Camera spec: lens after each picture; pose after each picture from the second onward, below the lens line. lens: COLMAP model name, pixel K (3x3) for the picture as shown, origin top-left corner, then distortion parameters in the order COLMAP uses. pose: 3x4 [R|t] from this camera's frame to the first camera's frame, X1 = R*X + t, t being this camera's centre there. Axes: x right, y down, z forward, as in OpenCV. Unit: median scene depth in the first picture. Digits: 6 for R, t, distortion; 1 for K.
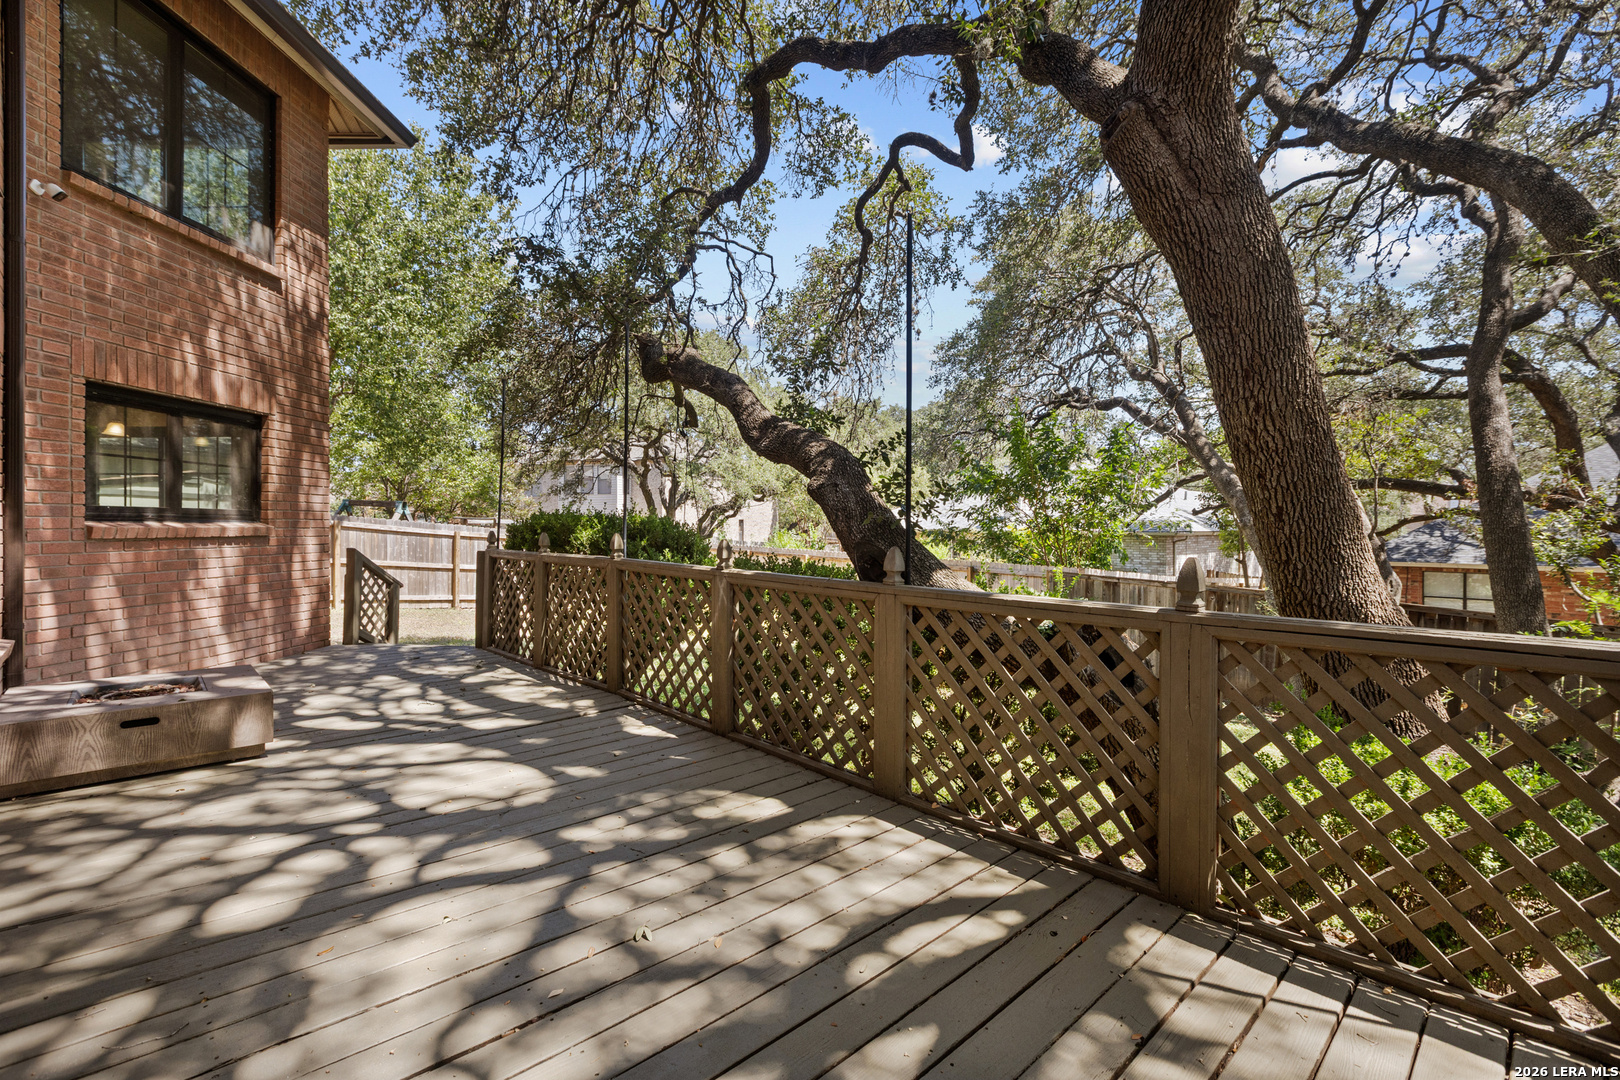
lens RADIAL K [[721.5, 0, 811.9], [0, 721.5, 540.1], [0, 0, 1]] dist [-0.000476, -0.001162]
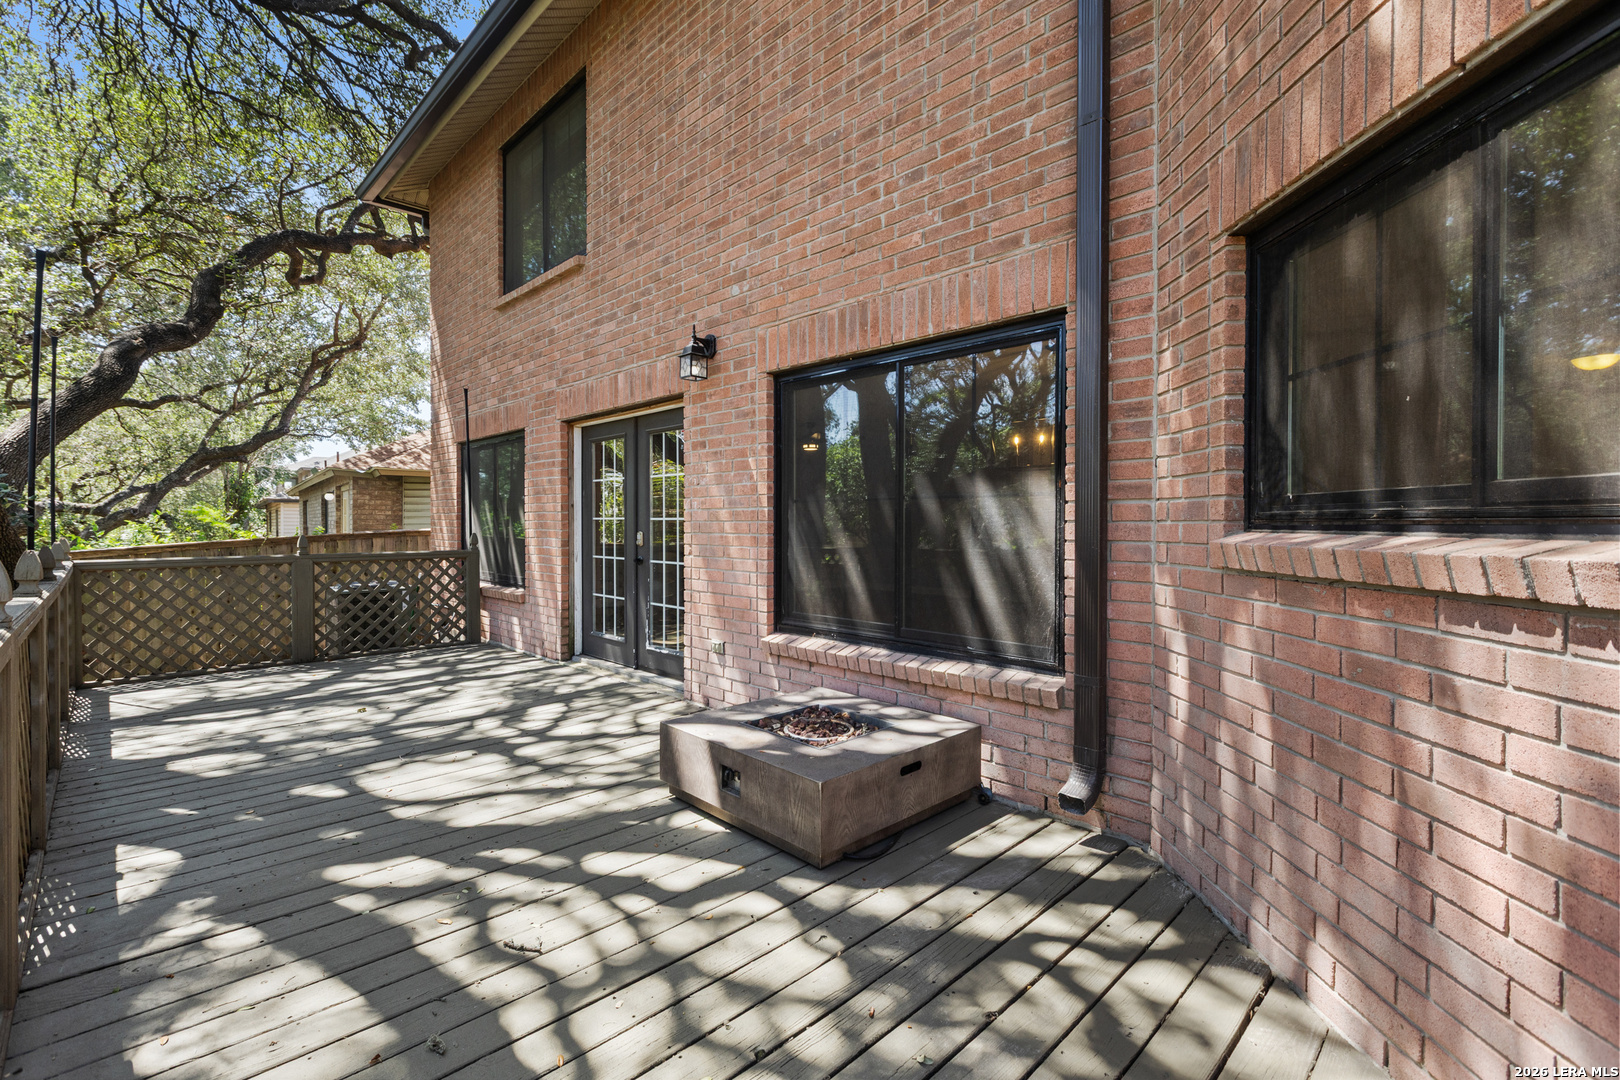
lens RADIAL K [[721.5, 0, 808.1], [0, 721.5, 534.8], [0, 0, 1]] dist [-0.000476, -0.001162]
pose [[-0.999940, -0.000807, -0.010907, -1.052492], [-0.000870, 0.999983, 0.005771, -0.017331], [0.010902, 0.005780, -0.999924, 2.172388]]
